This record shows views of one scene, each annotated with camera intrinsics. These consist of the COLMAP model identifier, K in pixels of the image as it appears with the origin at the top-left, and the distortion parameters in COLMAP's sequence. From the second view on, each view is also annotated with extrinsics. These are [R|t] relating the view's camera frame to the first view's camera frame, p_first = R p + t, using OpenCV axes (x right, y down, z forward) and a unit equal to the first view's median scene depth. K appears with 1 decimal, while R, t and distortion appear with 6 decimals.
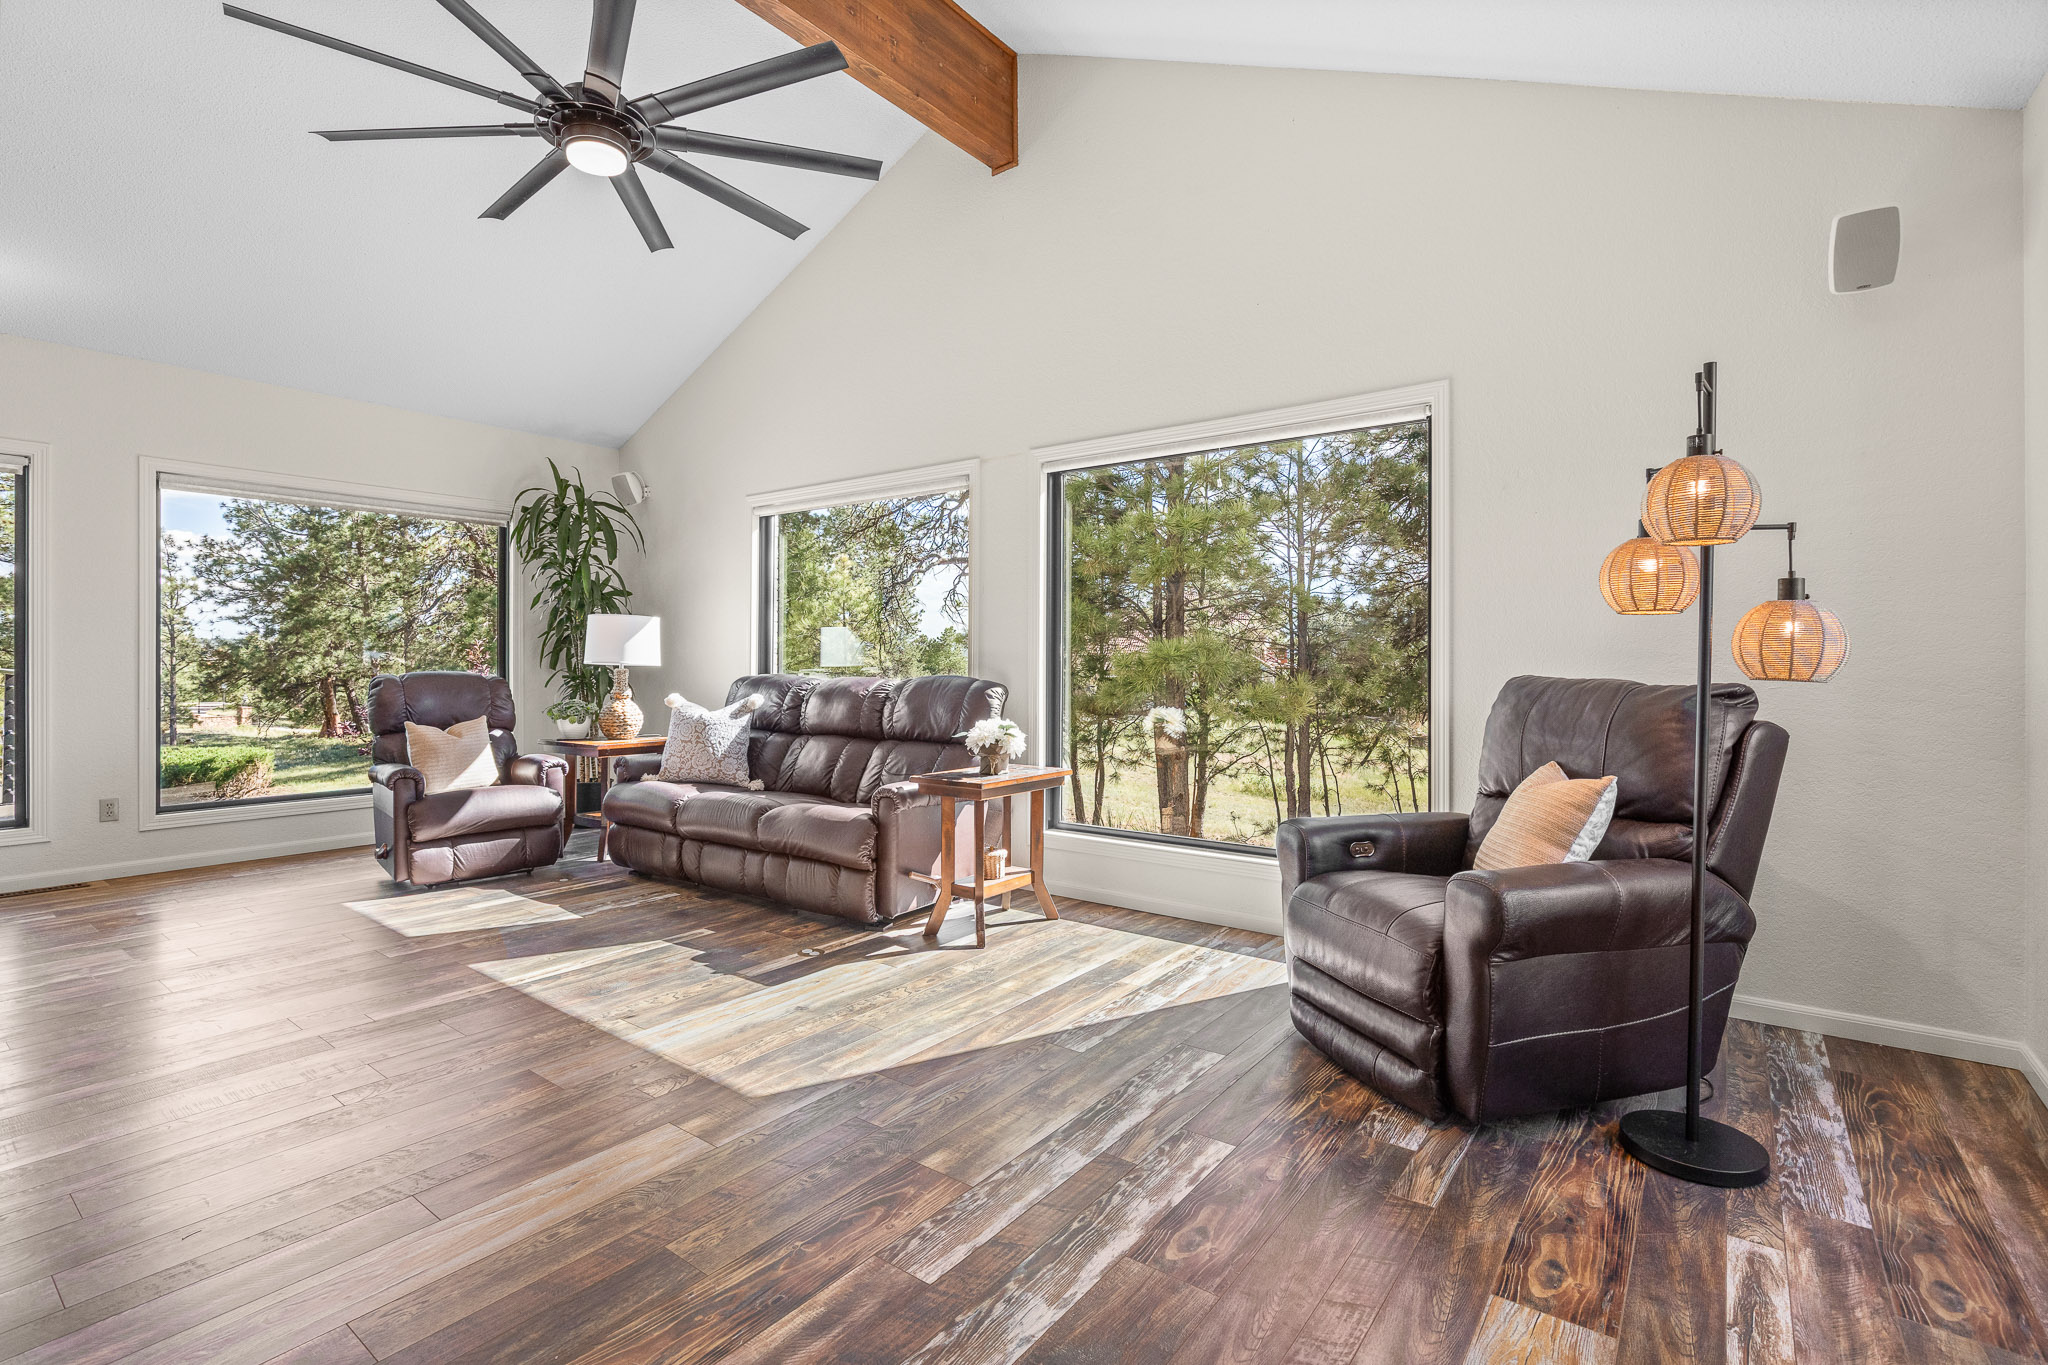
lens RADIAL K [[943.2, 0, 1028.4], [0, 943.2, 675.8], [0, 0, 1]] dist [-0.008749, 0.002654]
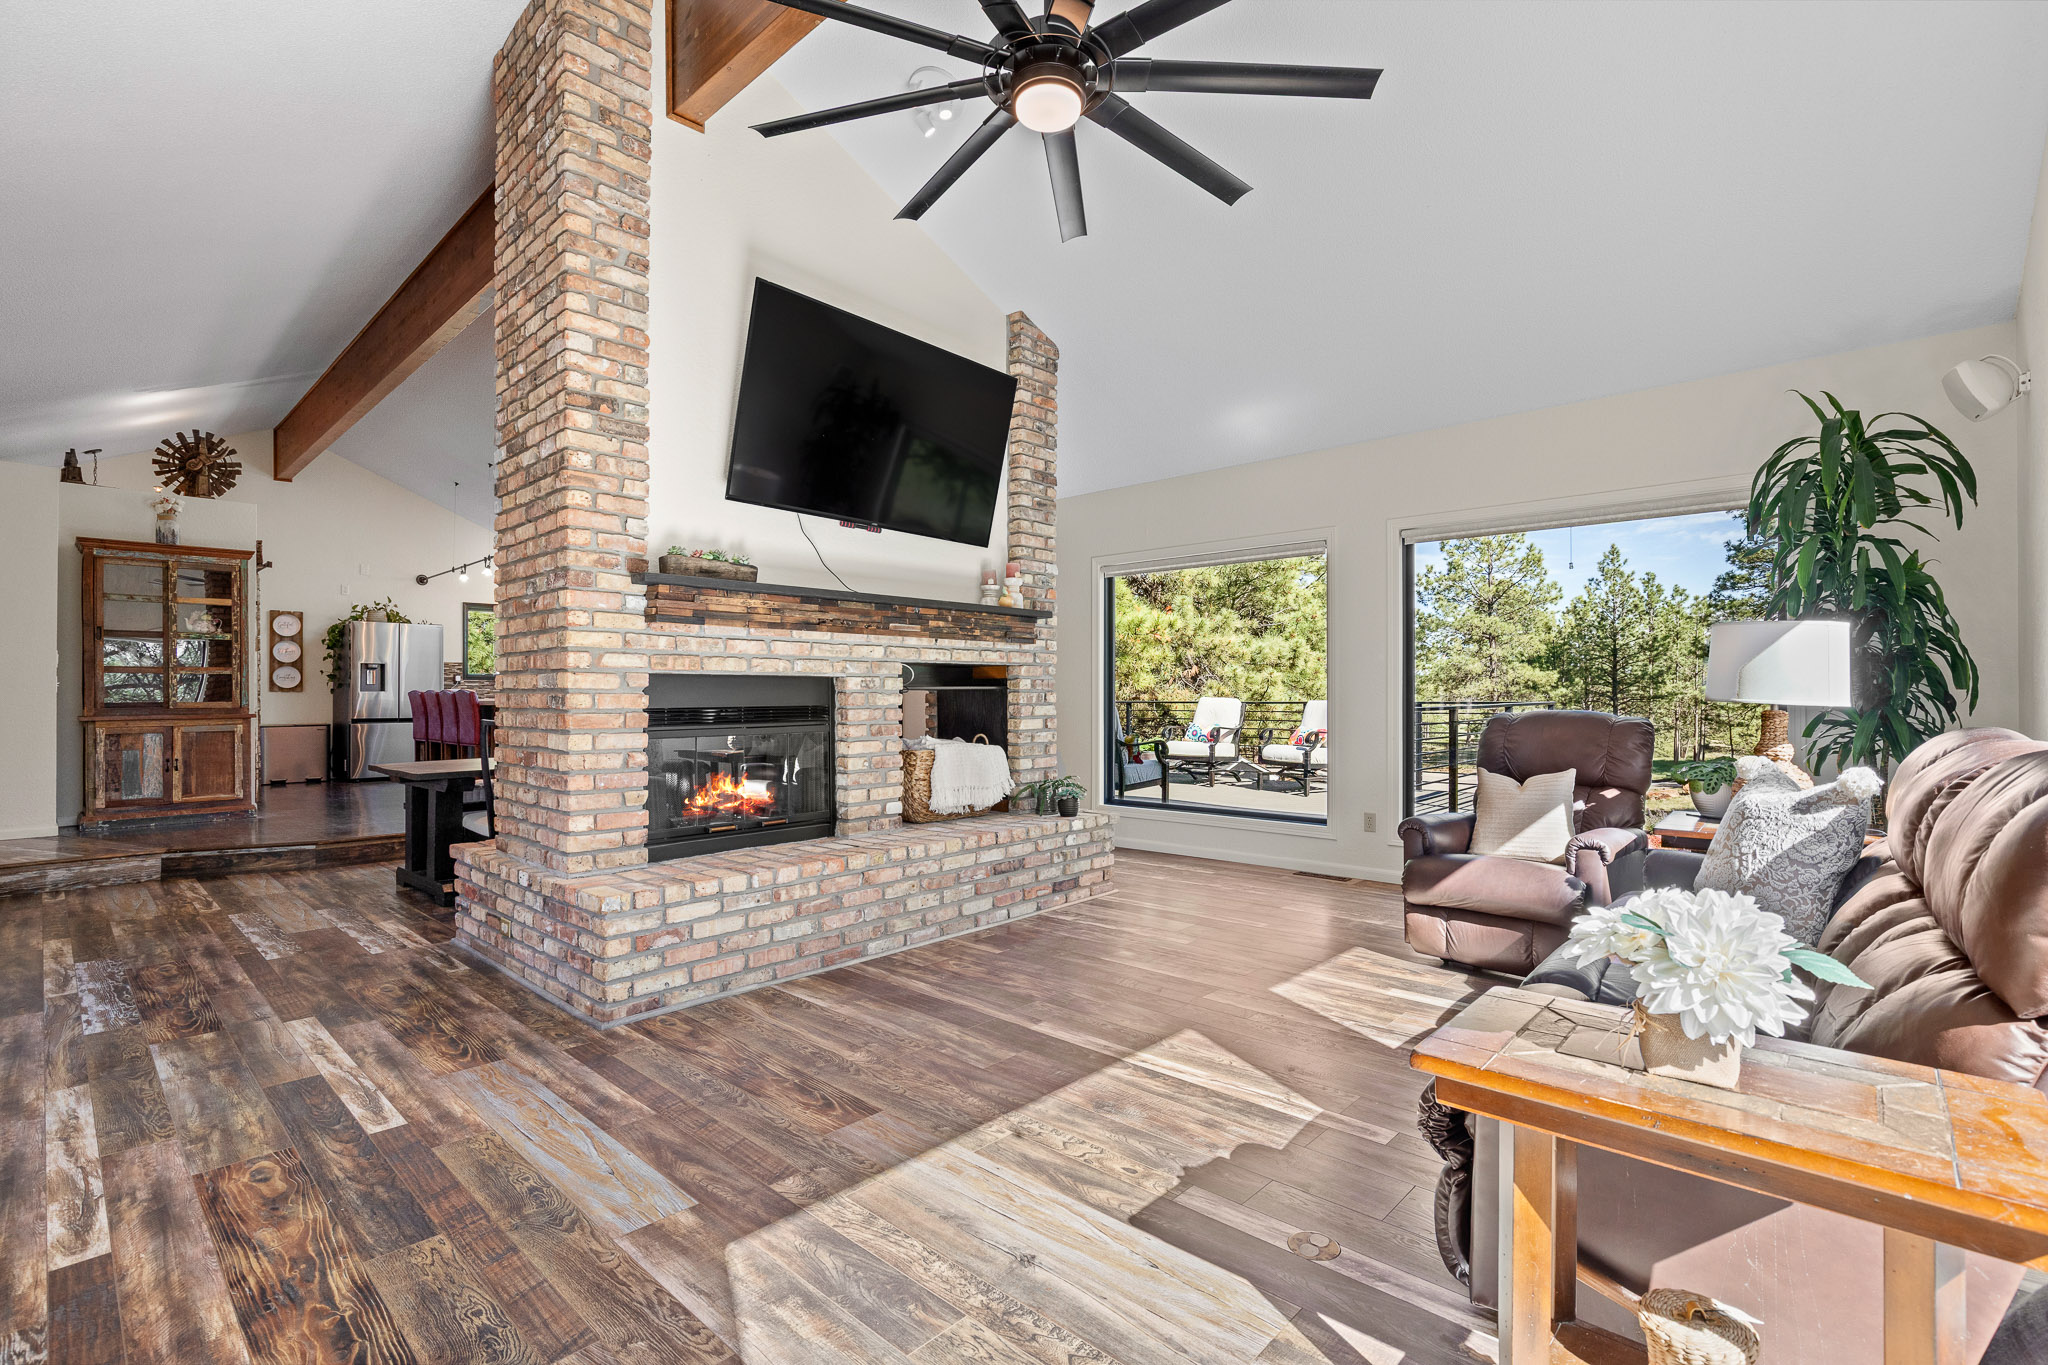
lens RADIAL K [[943.2, 0, 1088.9], [0, 943.2, 697.8], [0, 0, 1]] dist [-0.008749, 0.002654]
pose [[-0.104442, -0.001863, -0.994529, 0.371536], [-0.007845, 0.999969, -0.001050, -0.021116], [0.994500, 0.007692, -0.104453, 1.082448]]
